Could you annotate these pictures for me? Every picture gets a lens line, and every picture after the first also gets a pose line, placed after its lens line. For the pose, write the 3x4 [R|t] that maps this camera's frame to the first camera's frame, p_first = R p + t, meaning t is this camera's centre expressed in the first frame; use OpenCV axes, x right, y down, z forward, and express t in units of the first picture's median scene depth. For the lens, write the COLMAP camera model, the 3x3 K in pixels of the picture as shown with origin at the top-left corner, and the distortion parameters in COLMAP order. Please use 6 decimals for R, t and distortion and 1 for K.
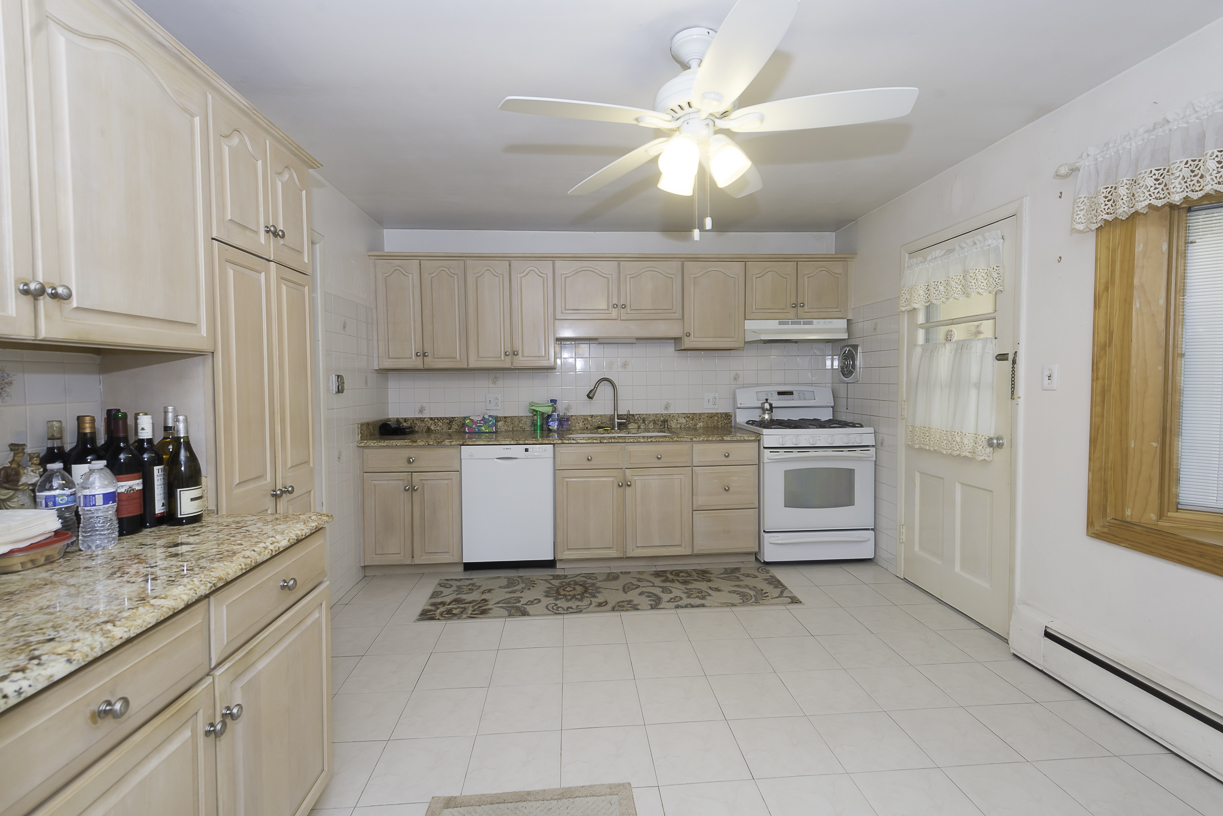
lens RADIAL K [[536.1, 0, 612.5], [0, 536.1, 395.3], [0, 0, 1]] dist [0.022280, -0.000113]
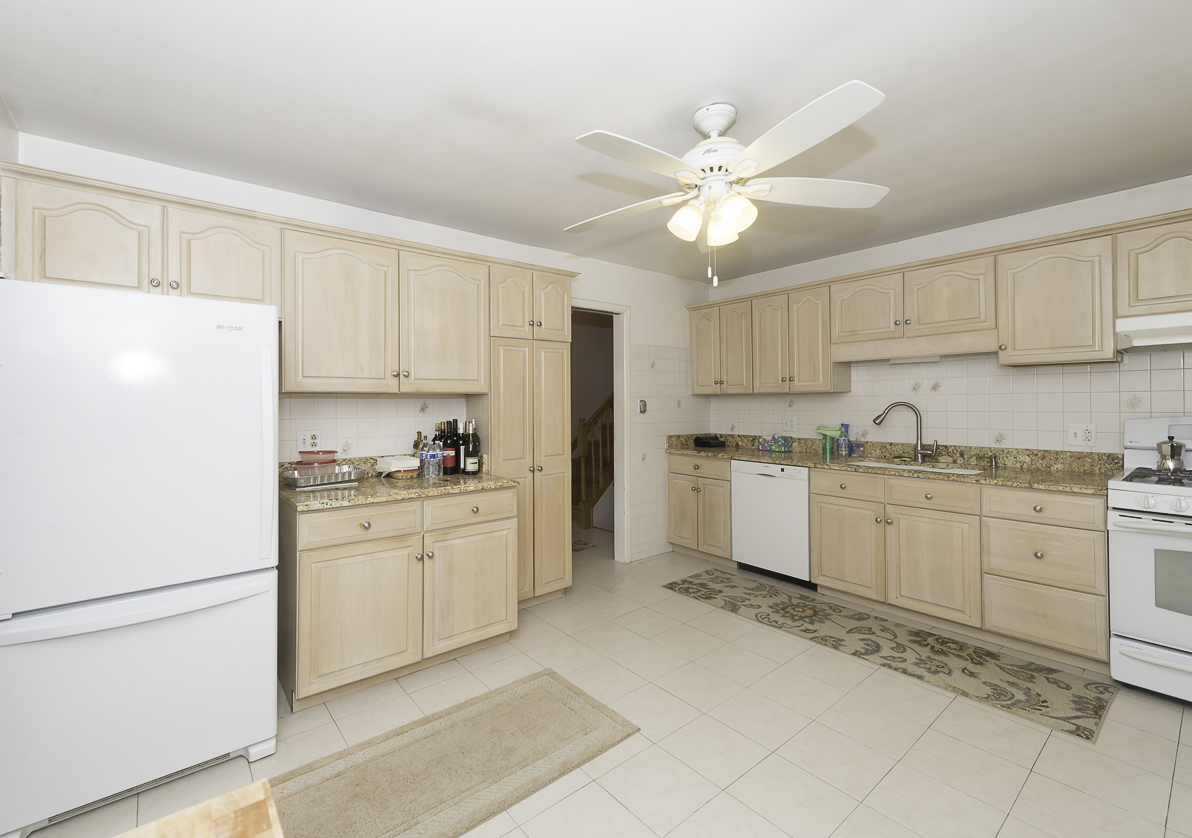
lens RADIAL K [[519.0, 0, 594.7], [0, 519.0, 395.8], [0, 0, 1]] dist [0.001626, -0.000284]
pose [[0.573135, -0.003693, -0.819453, 0.467691], [-0.022371, 0.999547, -0.020152, -0.016371], [0.819156, 0.029882, 0.572792, 0.095801]]
